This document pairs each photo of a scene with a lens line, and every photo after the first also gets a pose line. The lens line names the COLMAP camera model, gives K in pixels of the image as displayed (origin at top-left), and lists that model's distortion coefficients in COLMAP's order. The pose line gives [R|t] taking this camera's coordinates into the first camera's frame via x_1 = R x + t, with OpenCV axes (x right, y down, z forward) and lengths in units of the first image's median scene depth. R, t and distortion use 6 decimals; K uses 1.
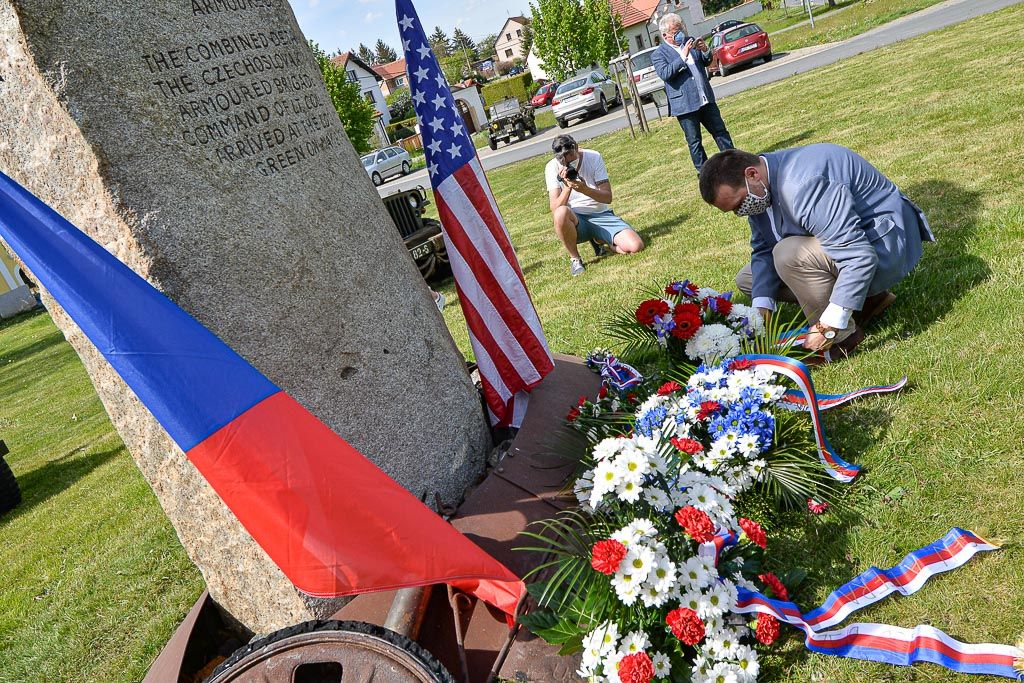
lens RADIAL K [[754.8, 0, 511.3], [0, 754.8, 347.3], [0, 0, 1]] dist [0.010601, -0.020370]
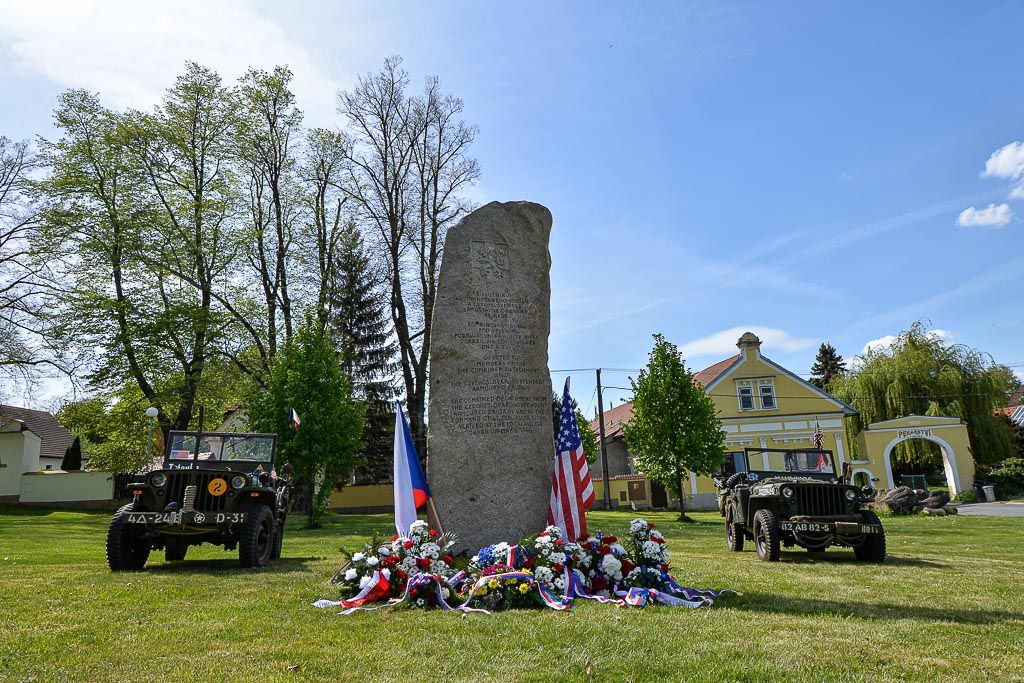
lens RADIAL K [[640.3, 0, 513.1], [0, 640.3, 339.5], [0, 0, 1]] dist [-0.001269, -0.002157]
pose [[0.357594, 0.108199, -0.927588, 0.776179], [-0.393323, 0.918322, -0.044512, -0.182260], [0.847009, 0.380759, 0.370943, -0.037118]]
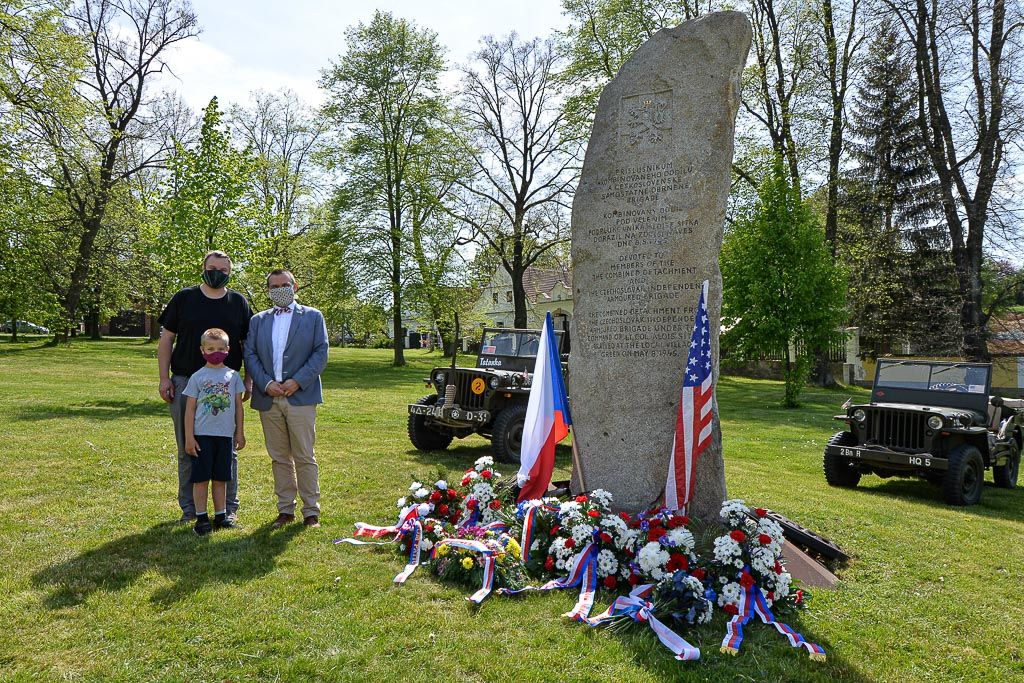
lens RADIAL K [[697.5, 0, 513.7], [0, 697.5, 342.4], [0, 0, 1]] dist [0.013052, -0.003565]
pose [[-0.413469, 0.311554, -0.855557, 0.646868], [-0.175999, 0.894570, 0.410816, -0.408177], [0.893346, 0.320437, -0.315044, 0.472254]]
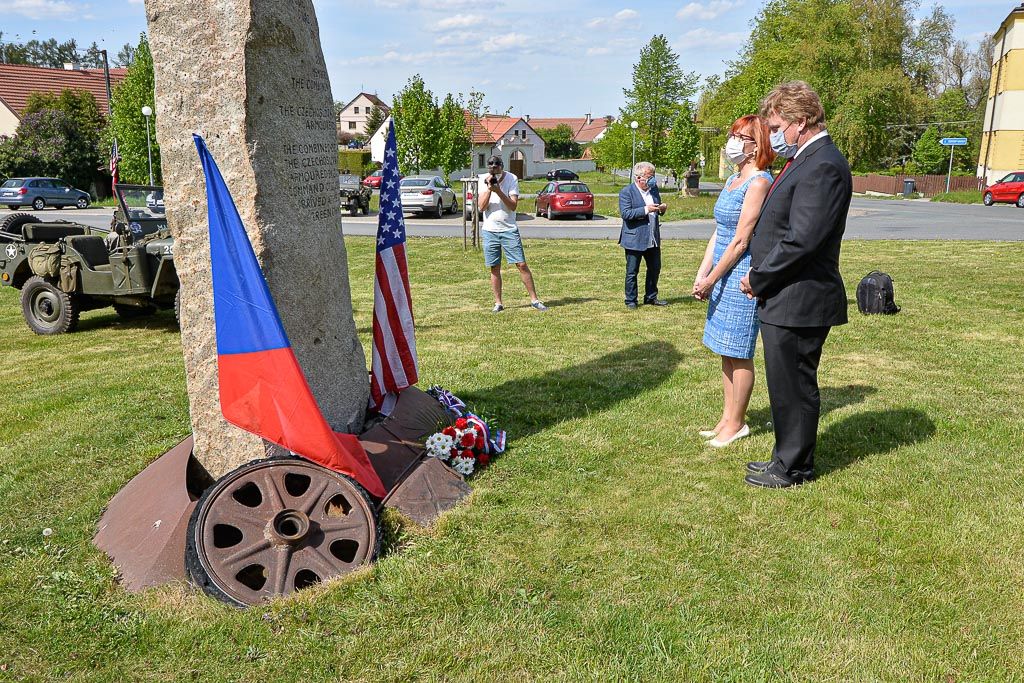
lens RADIAL K [[800.4, 0, 513.7], [0, 800.4, 338.7], [0, 0, 1]] dist [0.006917, -0.015658]
pose [[0.927030, 0.269257, 0.260989, -0.095192], [-0.229719, 0.957889, -0.172275, 0.080638], [-0.296384, 0.099750, 0.949845, -0.283978]]
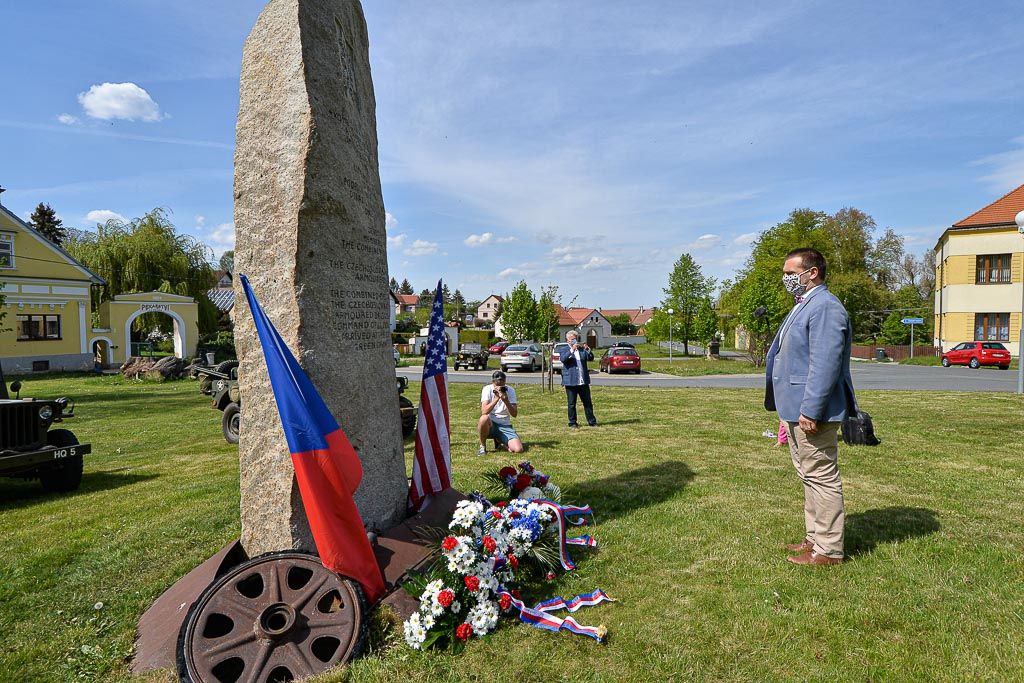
lens RADIAL K [[540.8, 0, 513.0], [0, 540.8, 340.6], [0, 0, 1]] dist [0.007741, -0.017152]
pose [[0.946098, 0.318205, 0.060365, 0.002238], [-0.281227, 0.899558, -0.334225, 0.047602], [-0.160654, 0.299234, 0.940558, -0.183645]]
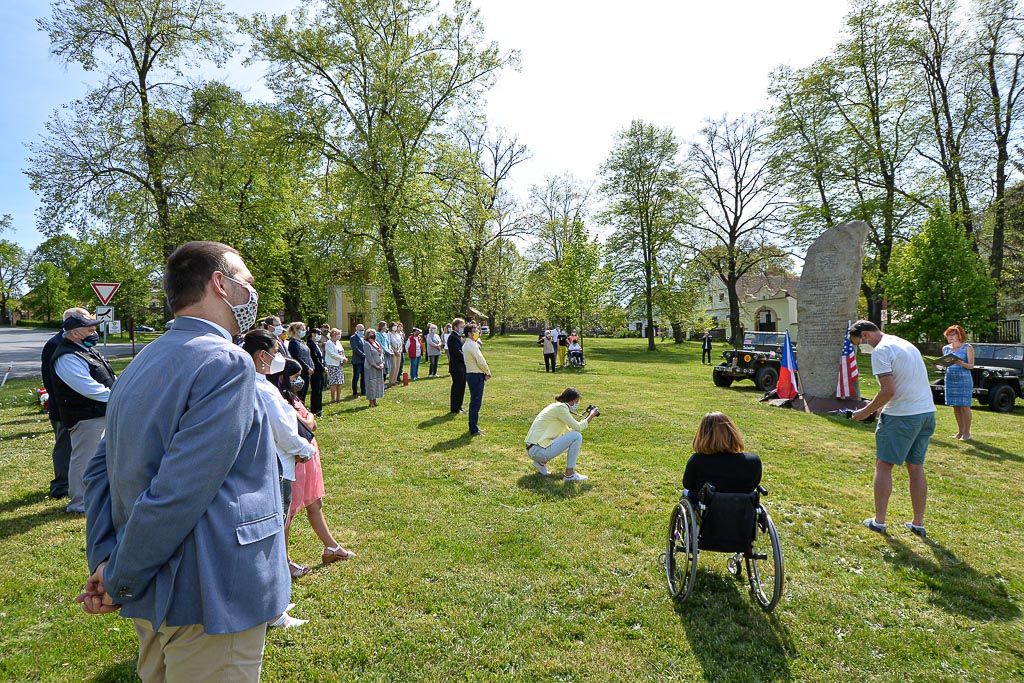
lens RADIAL K [[540.8, 0, 512.5], [0, 540.8, 346.2], [0, 0, 1]] dist [0.007741, -0.017152]
pose [[-0.678912, 0.342444, -0.649470, 1.747004], [0.000932, 0.884972, 0.465642, -0.911507], [0.734219, 0.315525, -0.601137, 0.666927]]
